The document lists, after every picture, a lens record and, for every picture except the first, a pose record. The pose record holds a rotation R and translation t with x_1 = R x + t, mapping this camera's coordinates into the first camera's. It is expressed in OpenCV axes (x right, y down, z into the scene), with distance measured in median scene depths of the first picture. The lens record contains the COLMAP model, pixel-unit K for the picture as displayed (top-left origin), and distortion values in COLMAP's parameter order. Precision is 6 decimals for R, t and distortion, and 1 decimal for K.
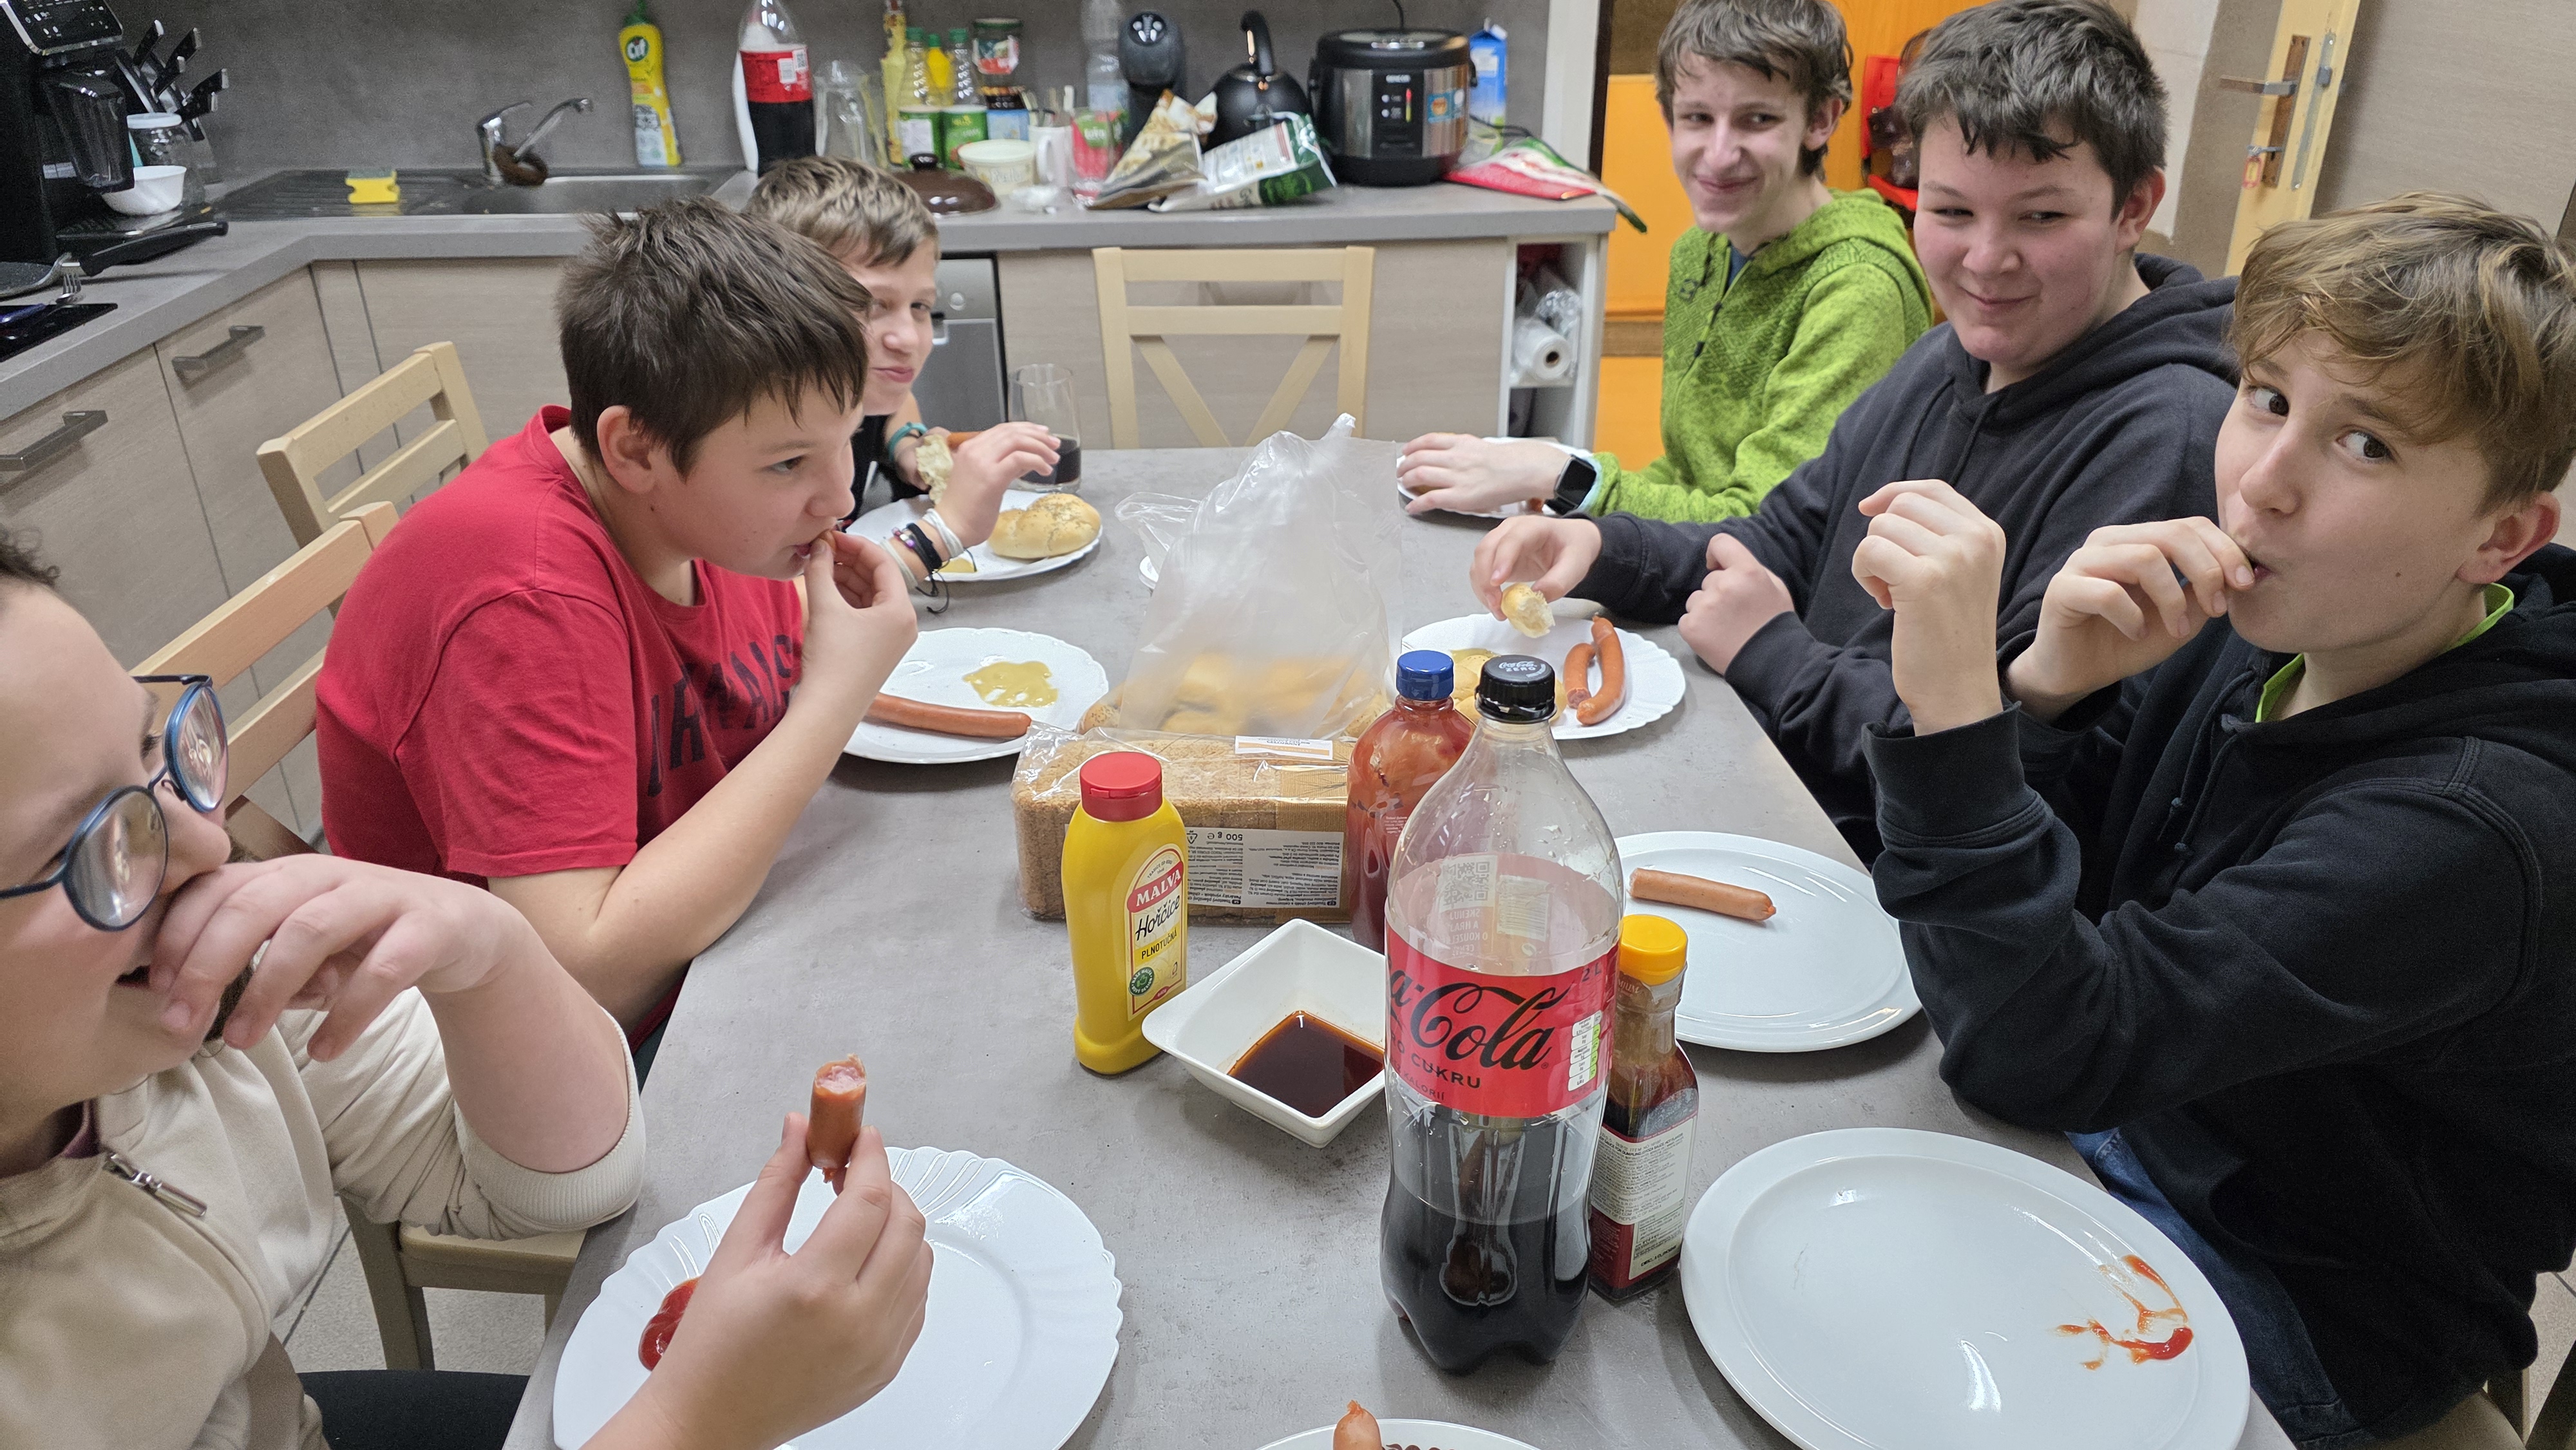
lens RADIAL K [[1801.4, 0, 1310.8], [0, 1801.4, 724.2], [0, 0, 1]] dist [0.025364, -0.014761]
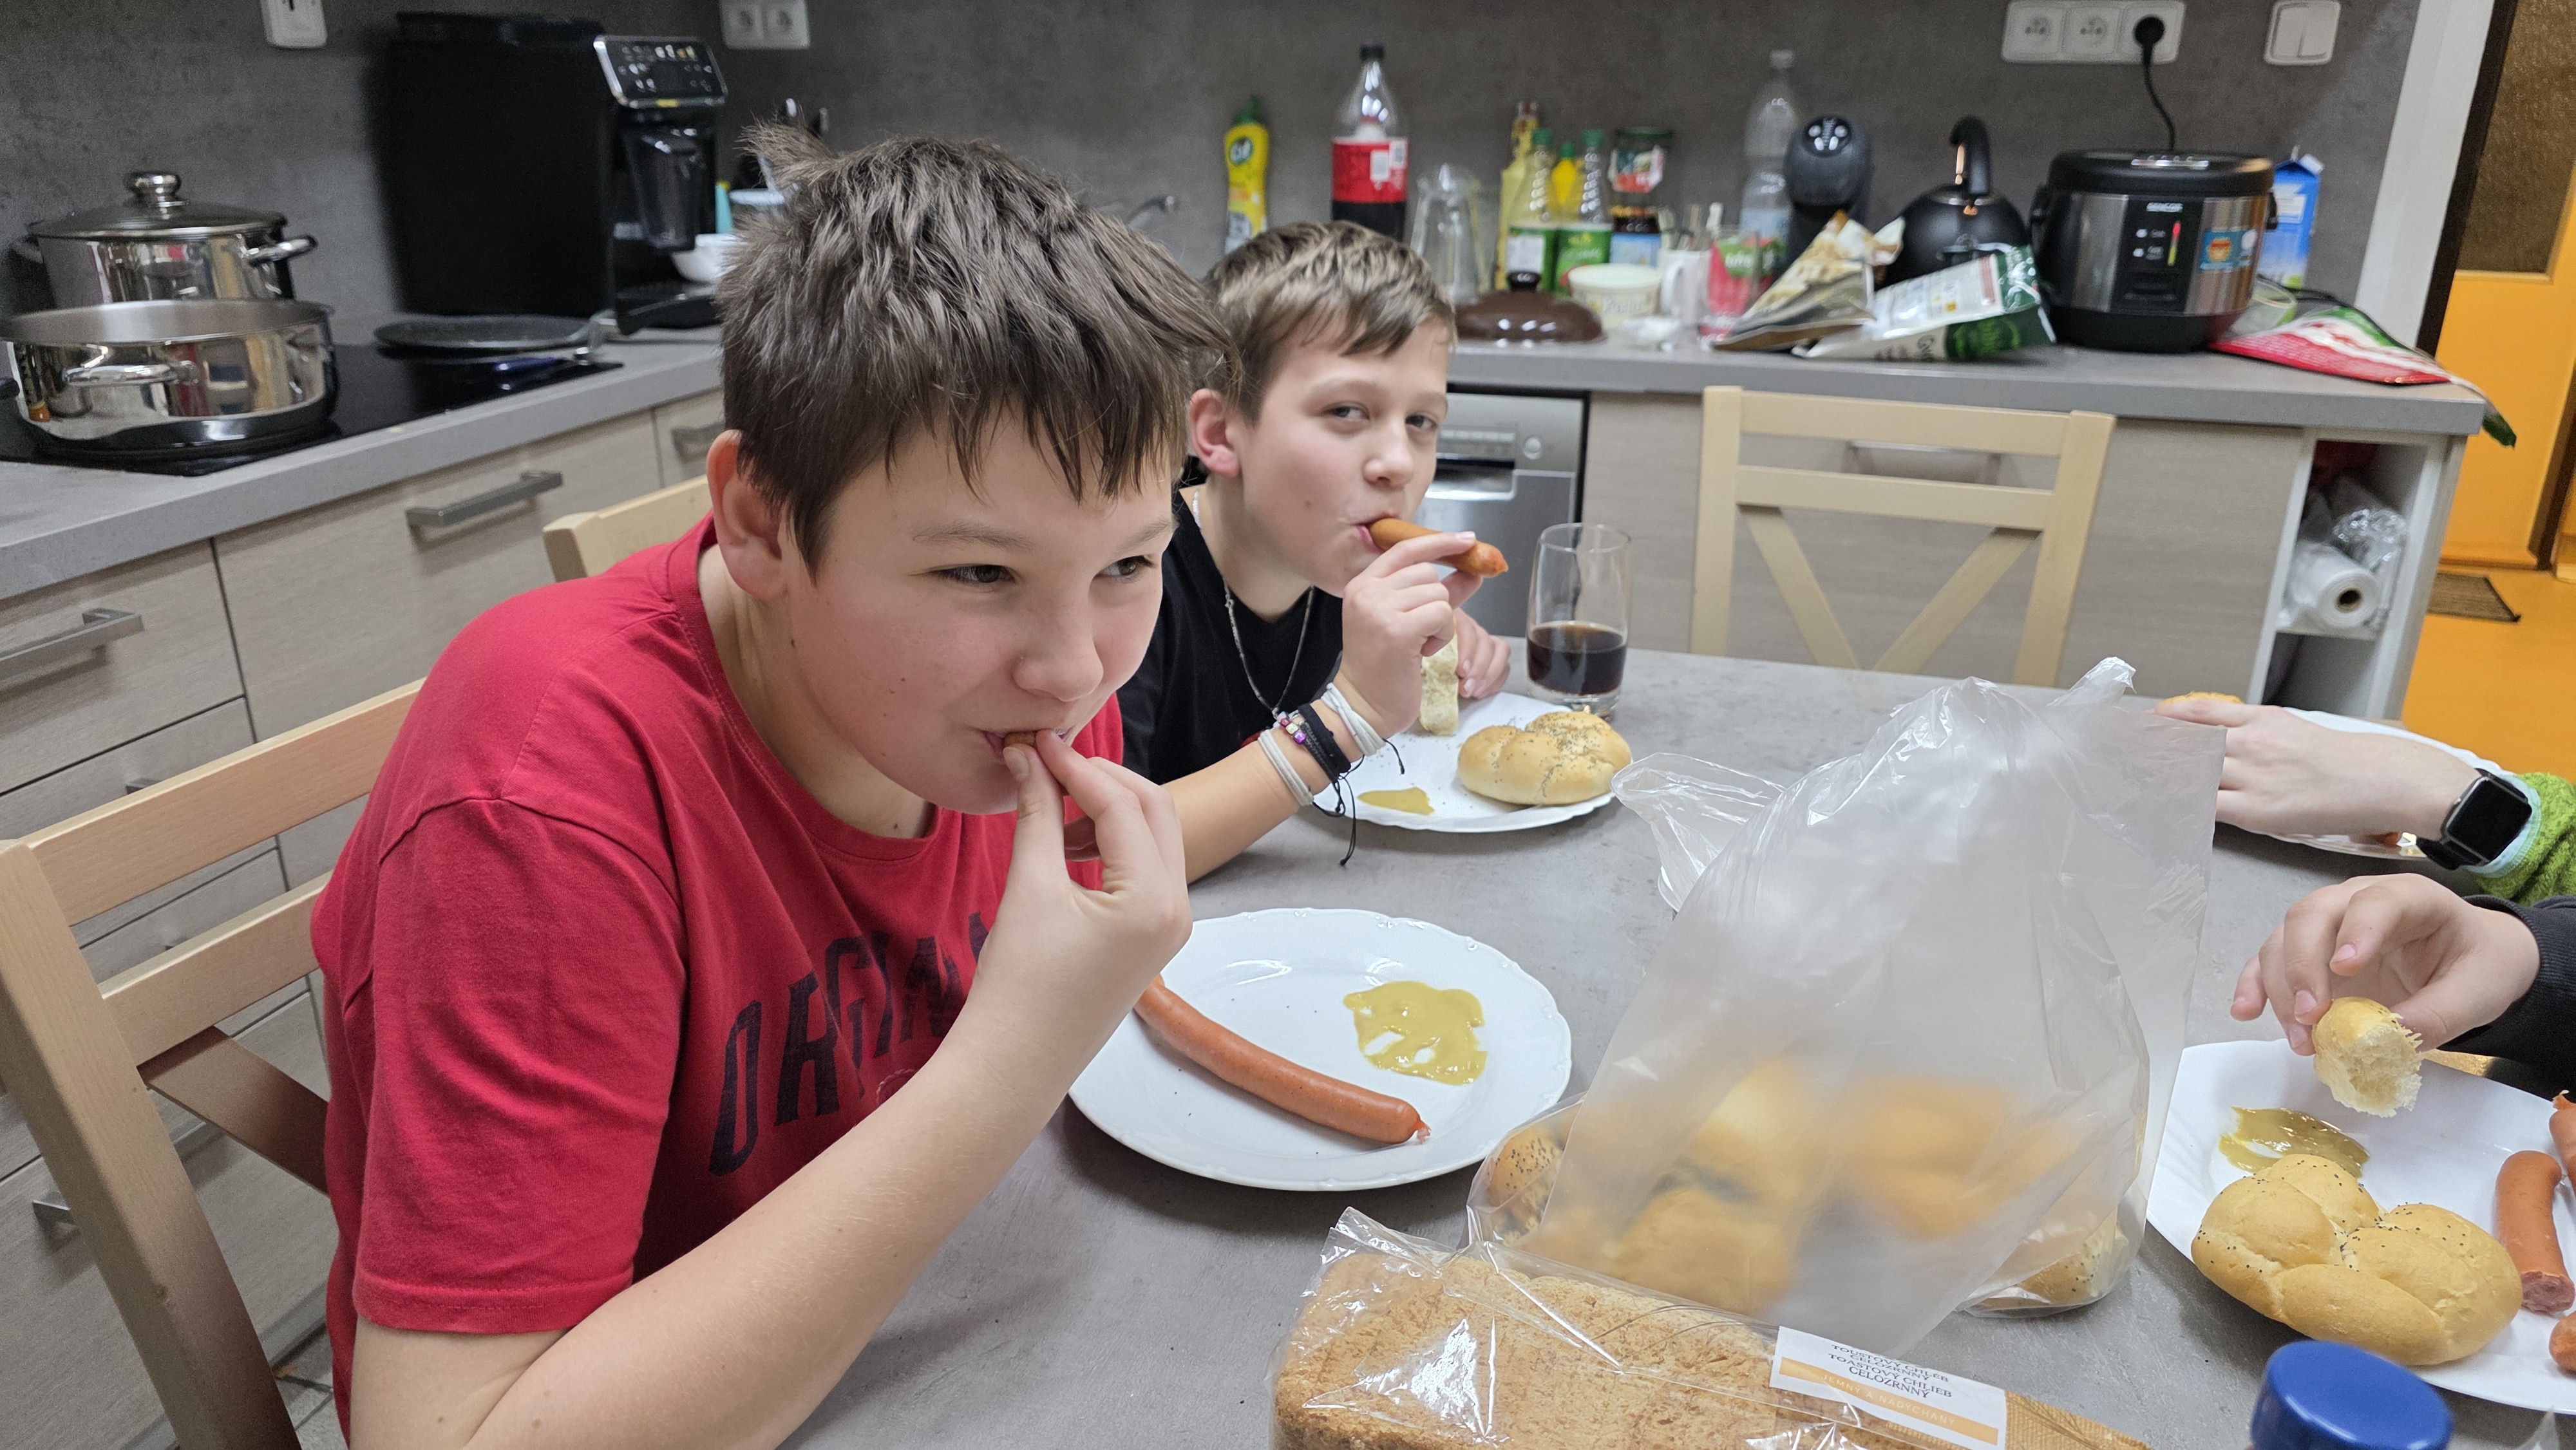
lens RADIAL K [[1801.4, 0, 1300.1], [0, 1801.4, 737.3], [0, 0, 1]] dist [0.025364, -0.014761]
pose [[0.935032, 0.140625, -0.325484, -0.011017], [-0.169079, 0.983731, -0.060702, -0.038076], [0.311652, 0.111791, 0.943597, 0.213065]]
